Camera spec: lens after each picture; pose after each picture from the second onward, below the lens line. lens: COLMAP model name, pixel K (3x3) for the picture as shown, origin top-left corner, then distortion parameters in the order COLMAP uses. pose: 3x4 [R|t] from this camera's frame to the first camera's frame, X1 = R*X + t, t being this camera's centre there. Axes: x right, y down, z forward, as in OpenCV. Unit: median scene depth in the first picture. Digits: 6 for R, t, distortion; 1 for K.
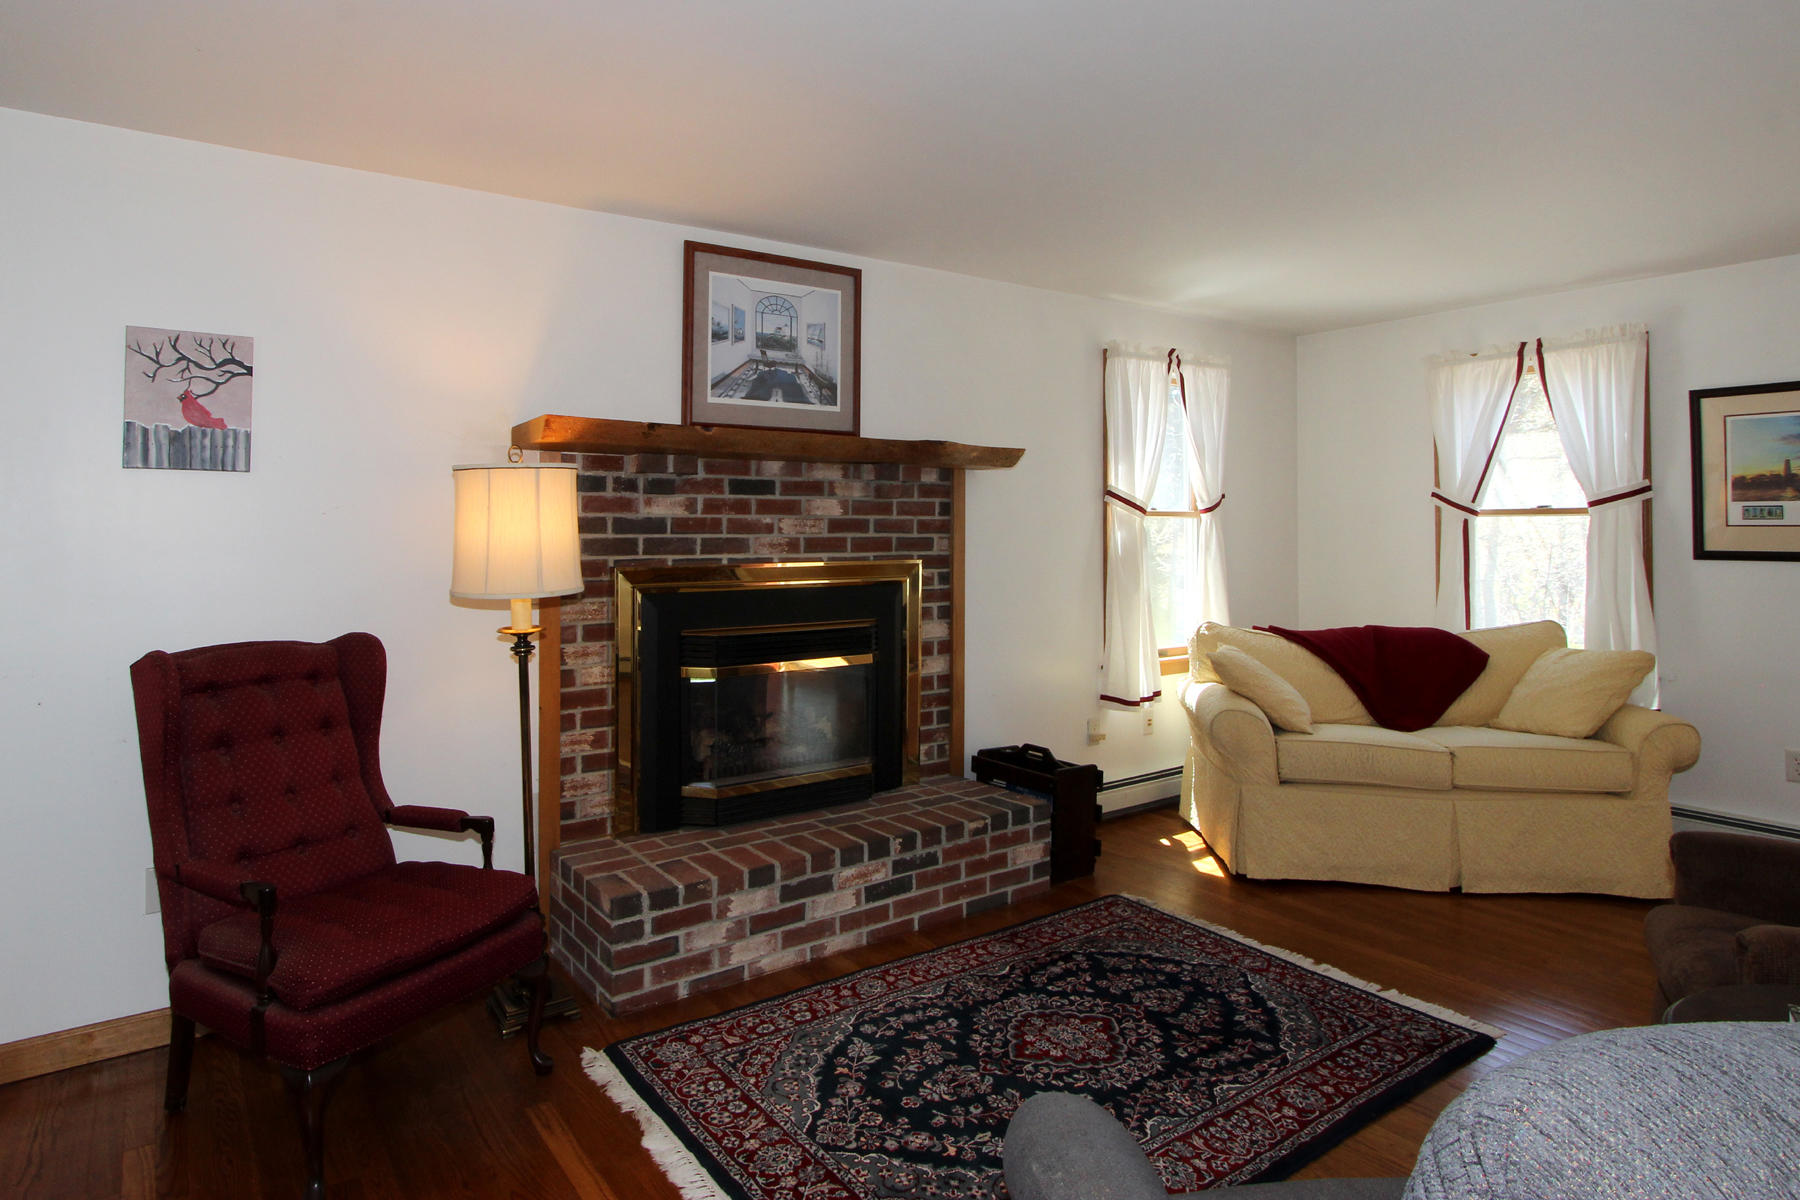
lens RADIAL K [[1043.4, 0, 899.7], [0, 1043.4, 499.2], [0, 0, 1]] dist [-0.002102, -0.000542]
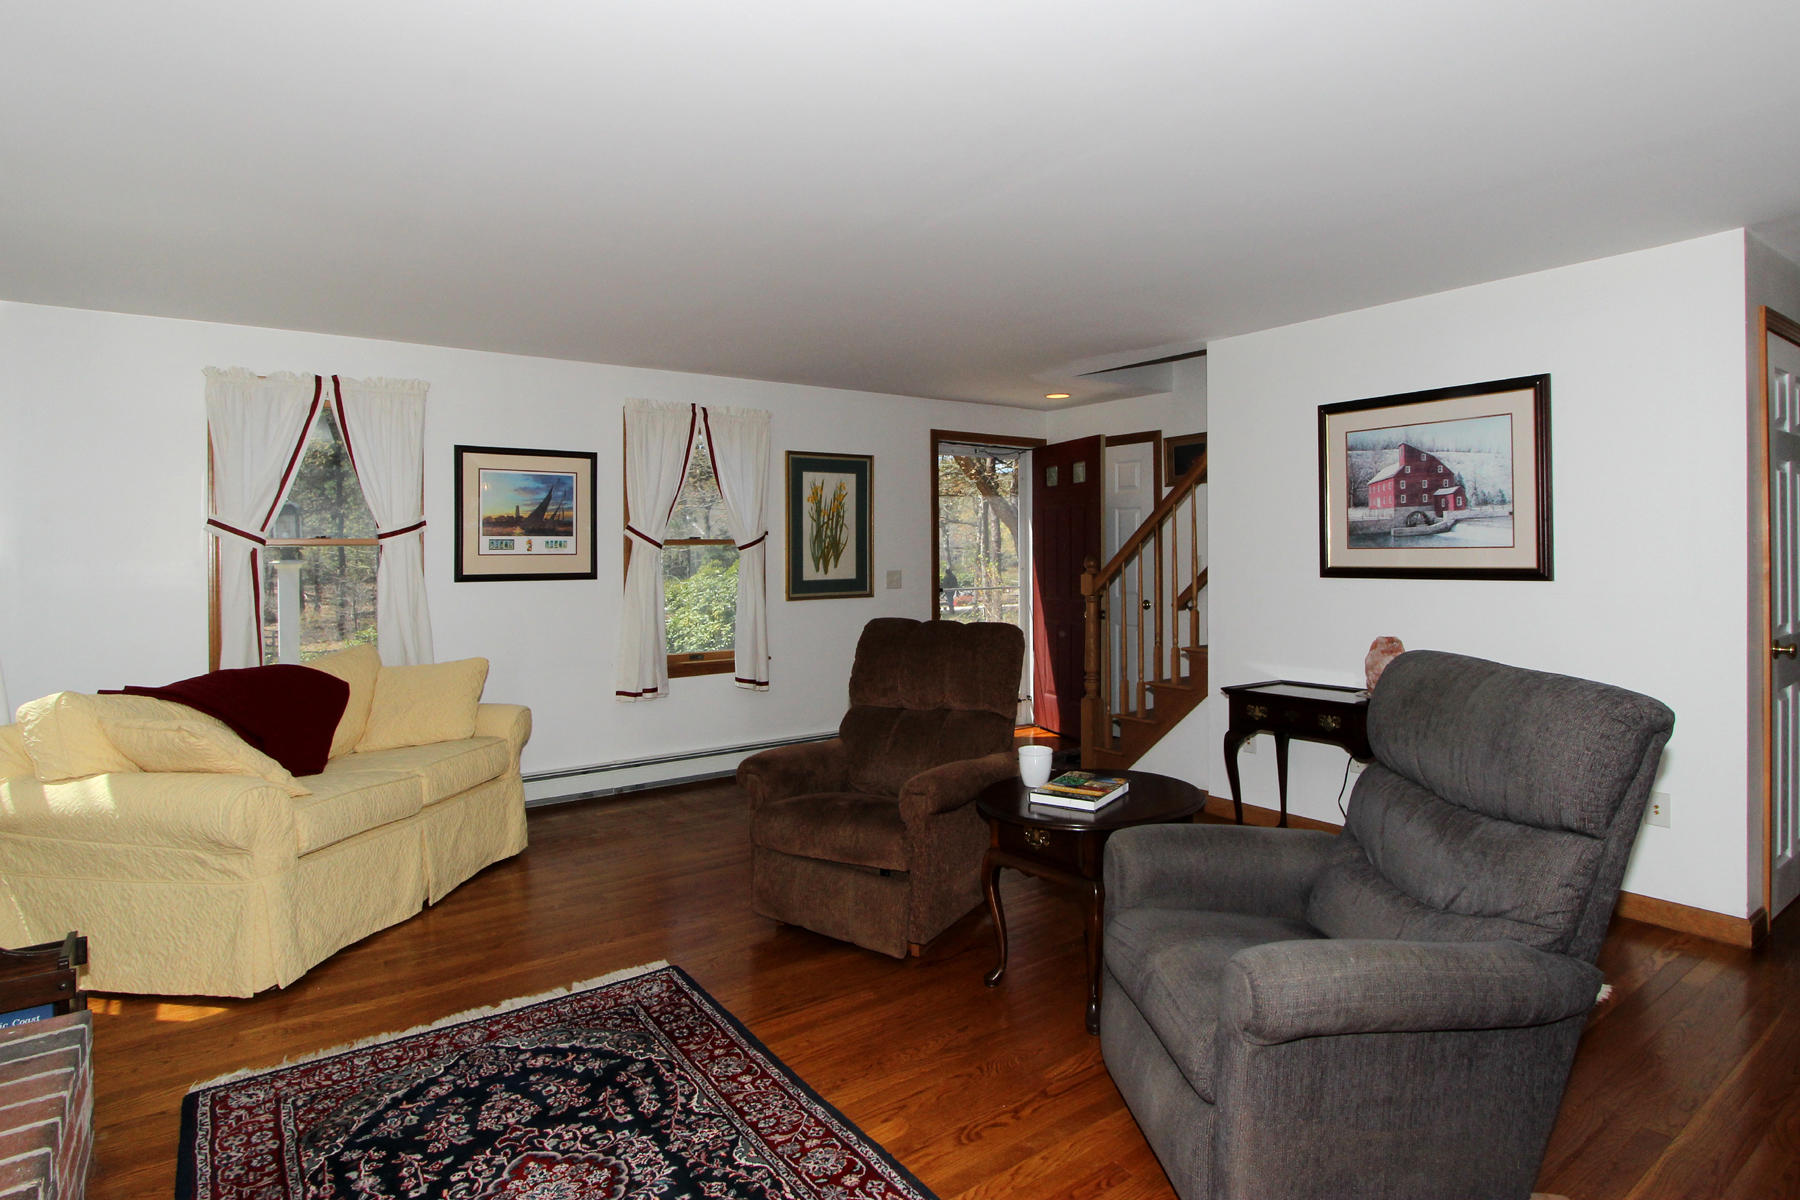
lens RADIAL K [[939.2, 0, 899.3], [0, 939.2, 554.4], [0, 0, 1]] dist [-0.016637, 0.000054]
pose [[0.005300, 0.001163, 0.999985, -0.485465], [-0.017604, 0.999844, -0.001070, 0.023739], [-0.999831, -0.017598, 0.005320, 0.663041]]
